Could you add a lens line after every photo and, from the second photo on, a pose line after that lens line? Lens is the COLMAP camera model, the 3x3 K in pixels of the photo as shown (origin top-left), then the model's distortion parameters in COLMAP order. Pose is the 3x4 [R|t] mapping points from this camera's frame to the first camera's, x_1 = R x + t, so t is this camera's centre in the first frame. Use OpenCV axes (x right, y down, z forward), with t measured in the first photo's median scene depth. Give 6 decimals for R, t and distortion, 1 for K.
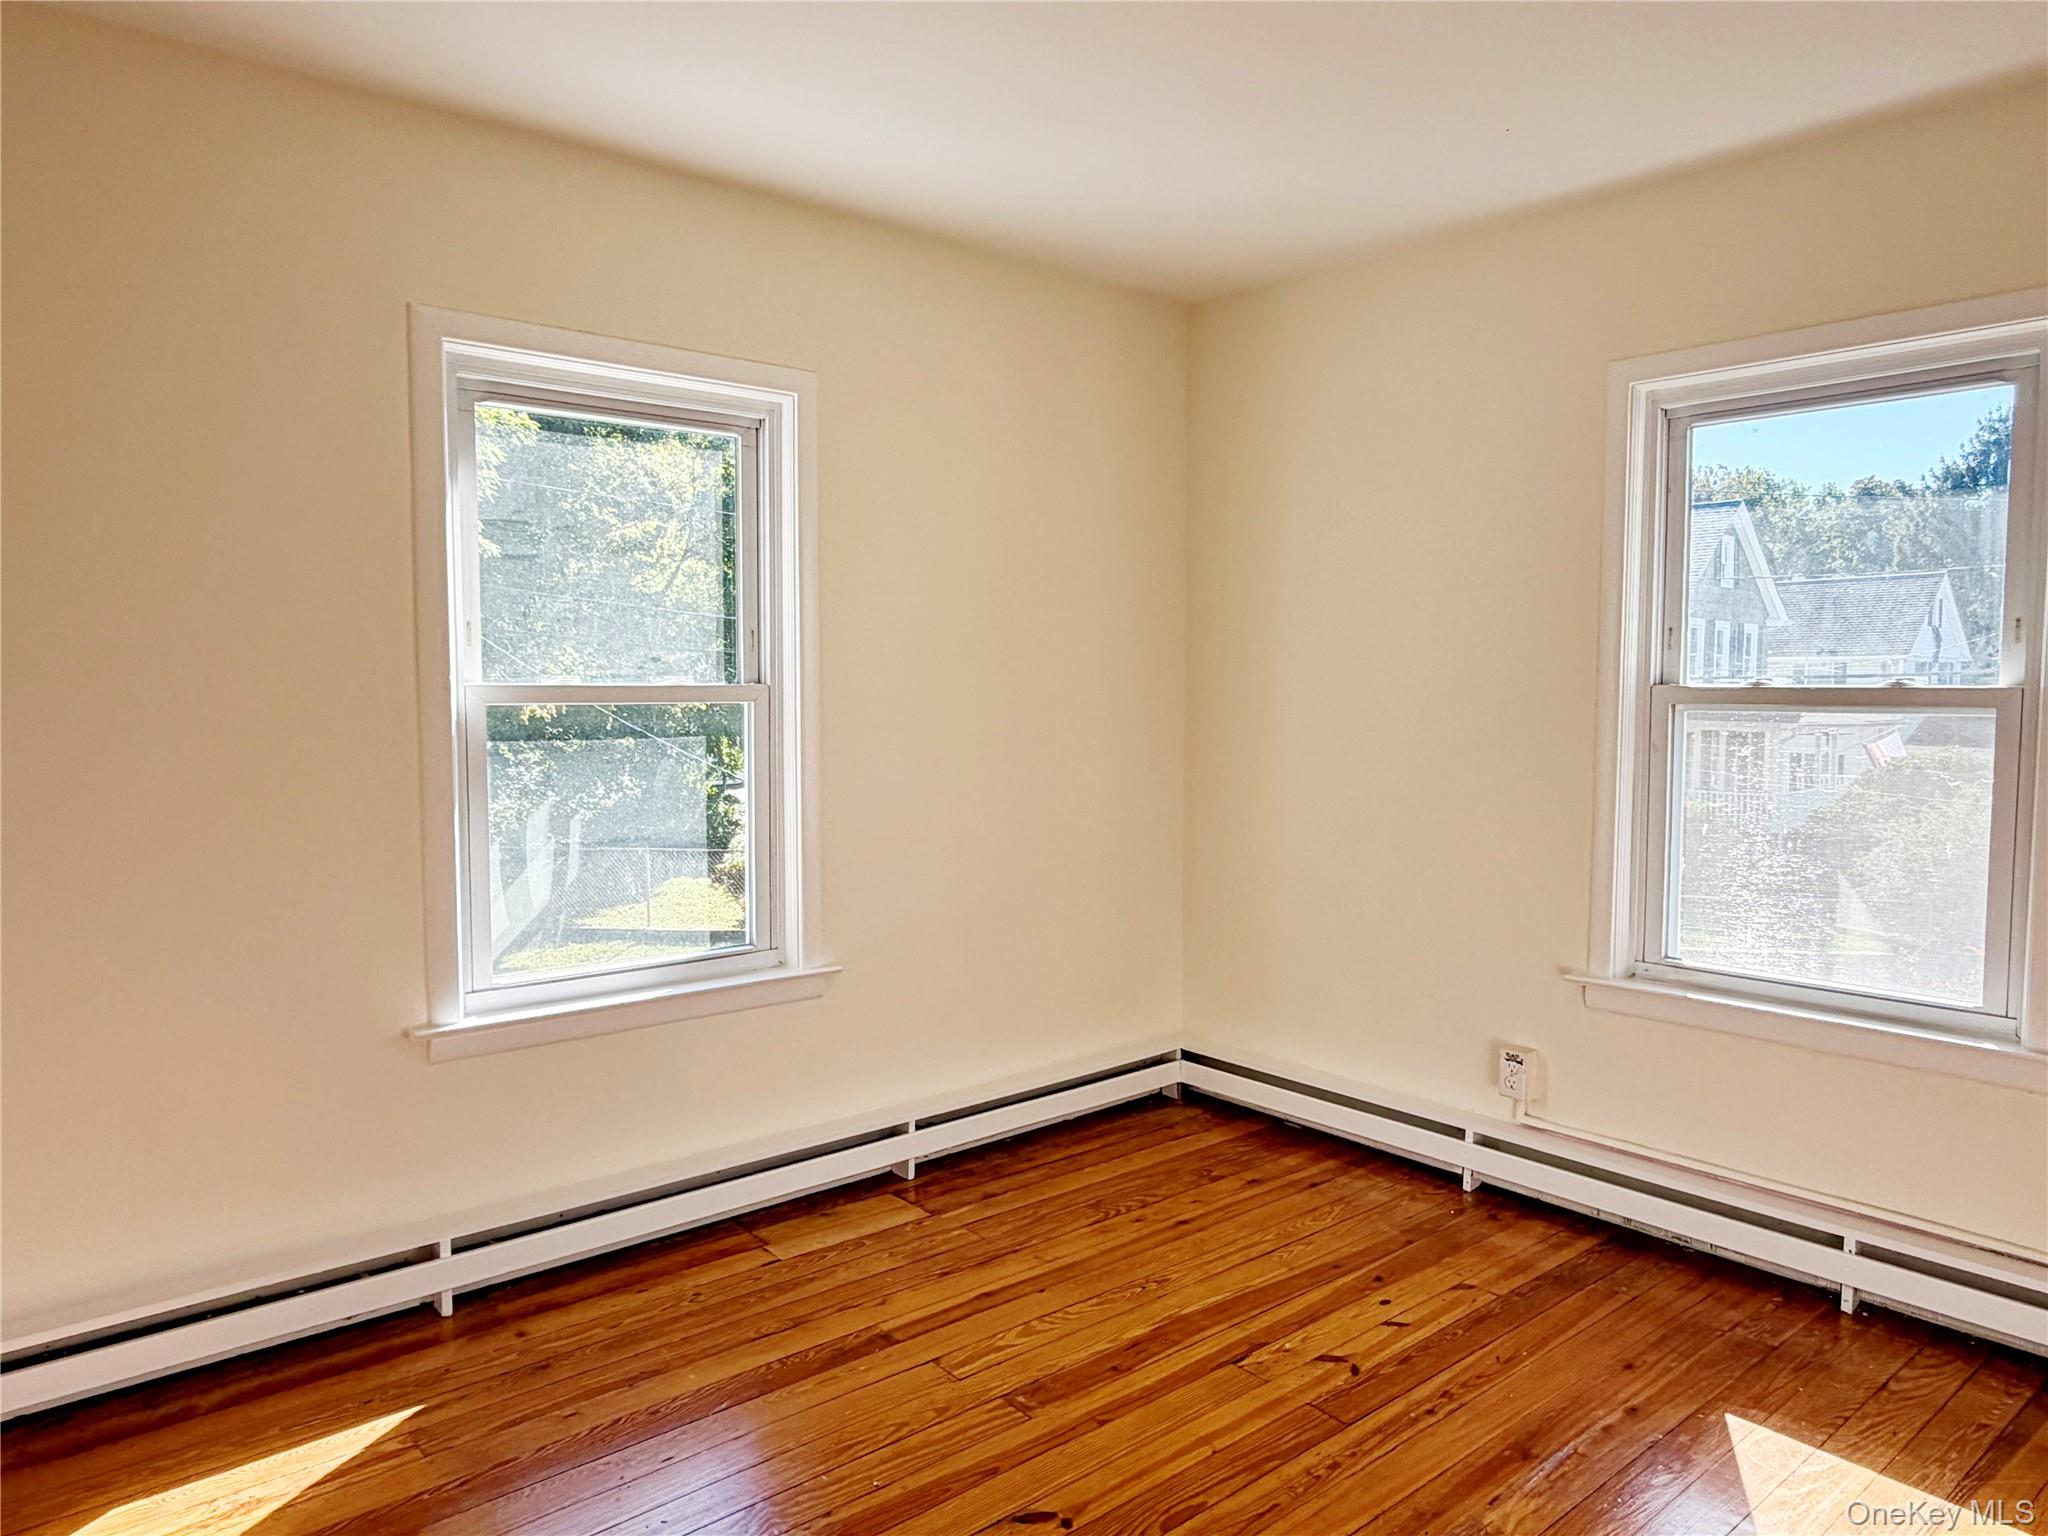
lens RADIAL K [[1364.2, 0, 1024.0], [0, 1364.2, 768.0], [0, 0, 1]] dist [-0.000615, 0.001869]
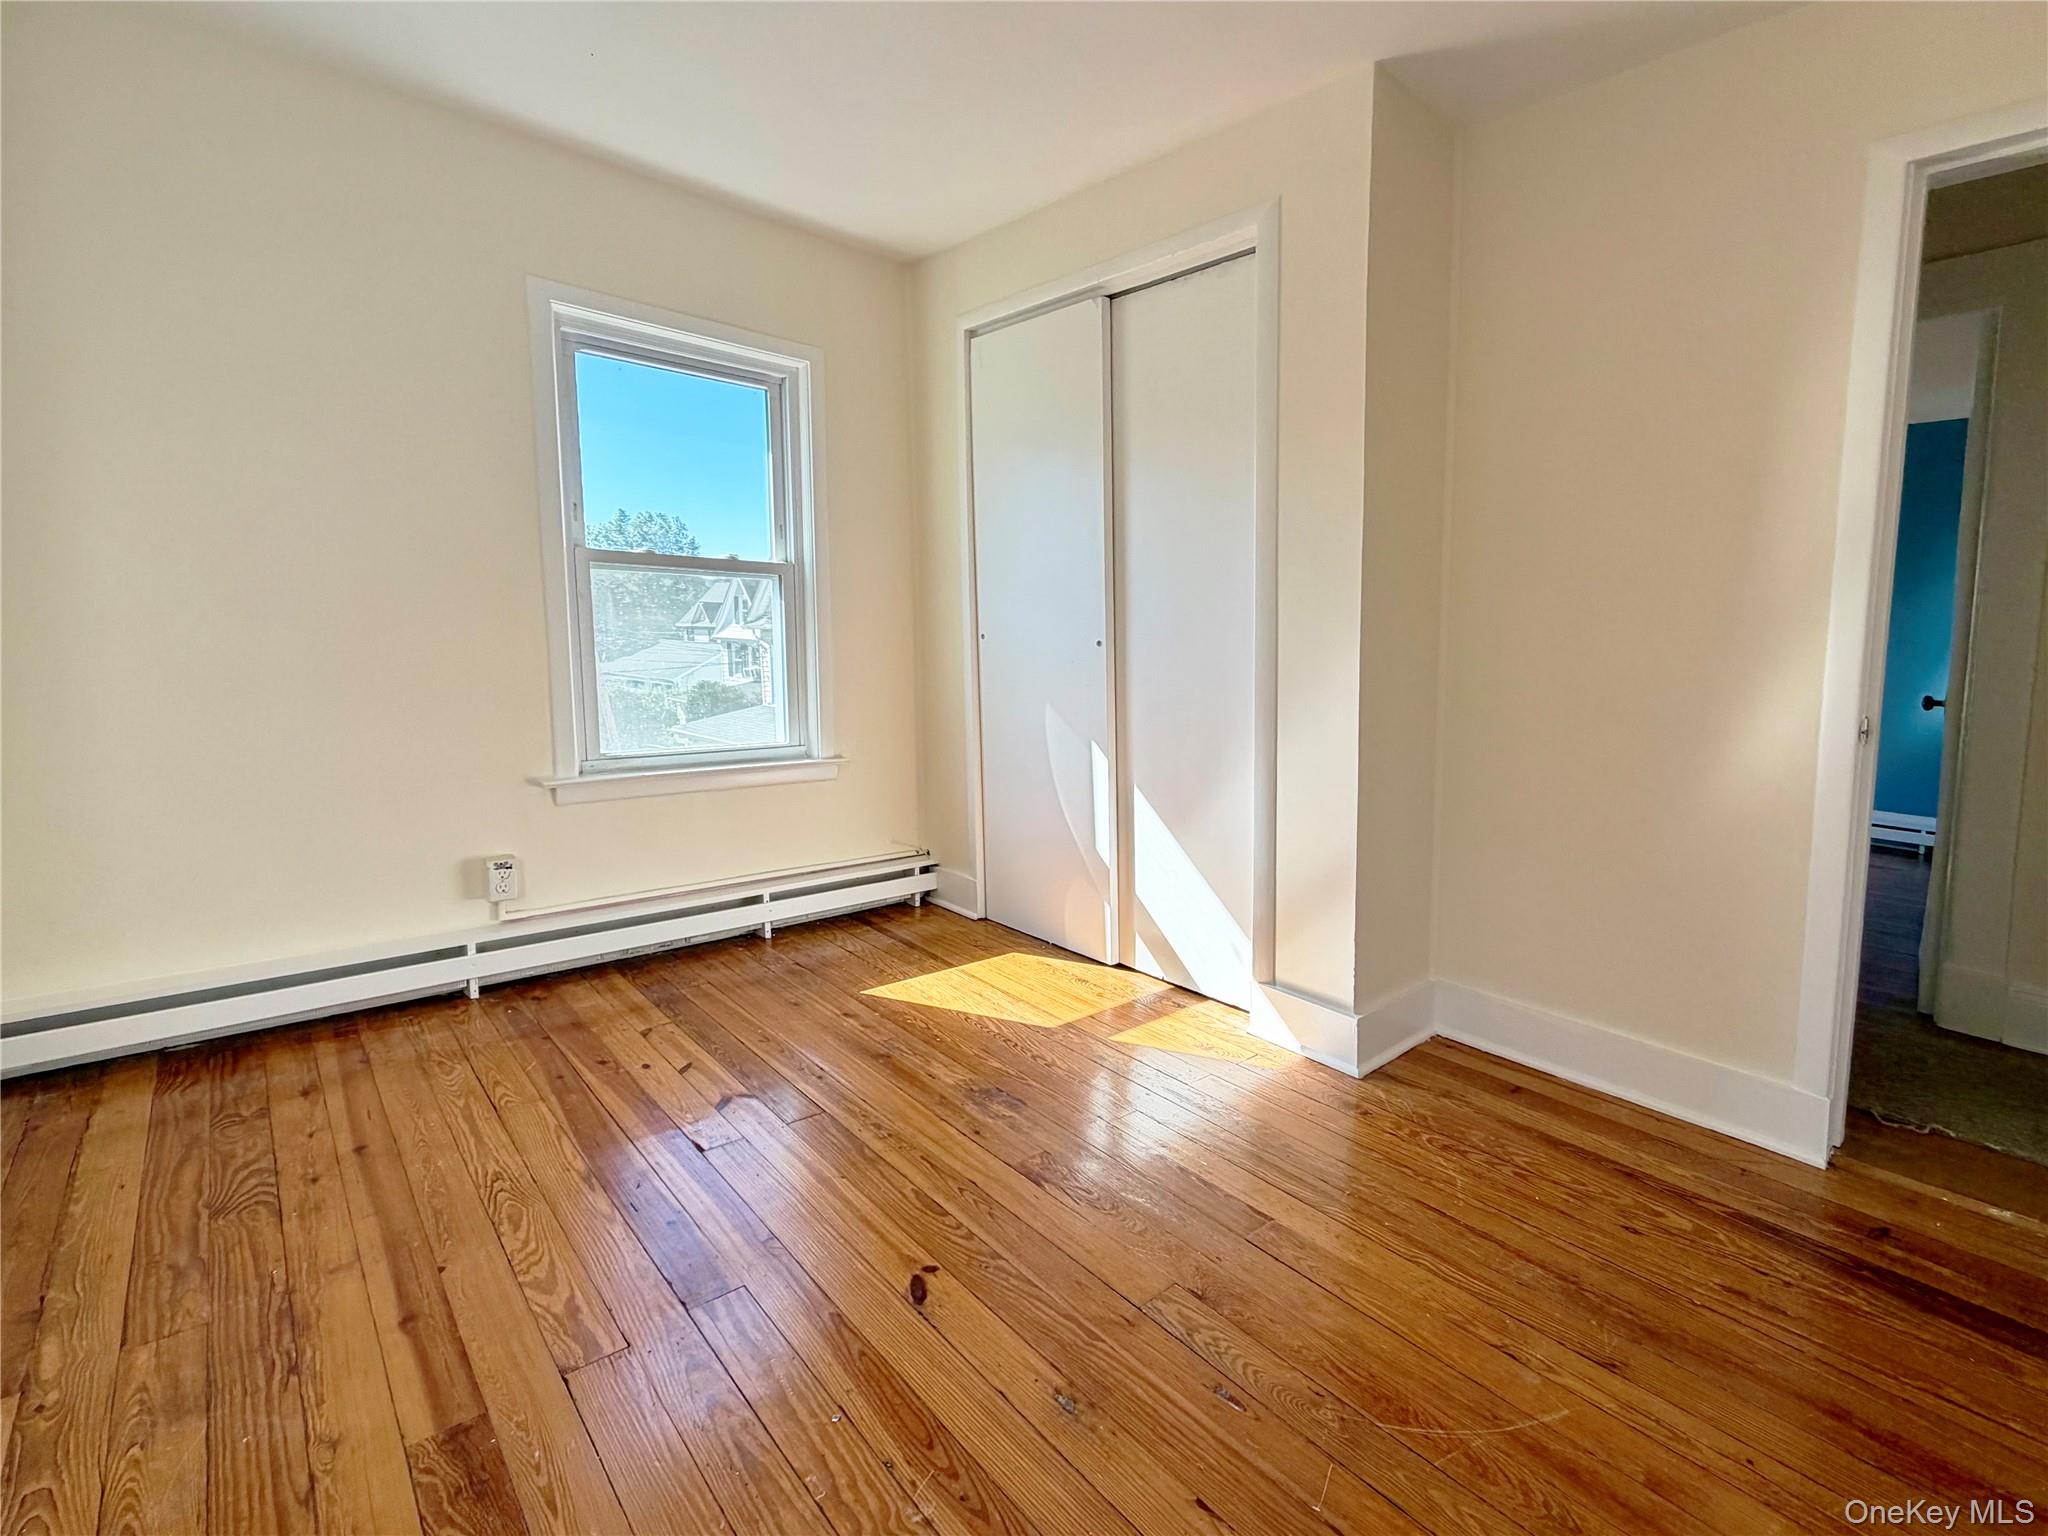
lens RADIAL K [[944.1, 0, 1031.0], [0, 944.1, 672.7], [0, 0, 1]] dist [-0.001278, -0.000405]
pose [[-0.013115, -0.046516, 0.998831, -0.490277], [0.037473, 0.998193, 0.046979, 0.035598], [-0.999212, 0.038045, -0.011348, 0.643869]]
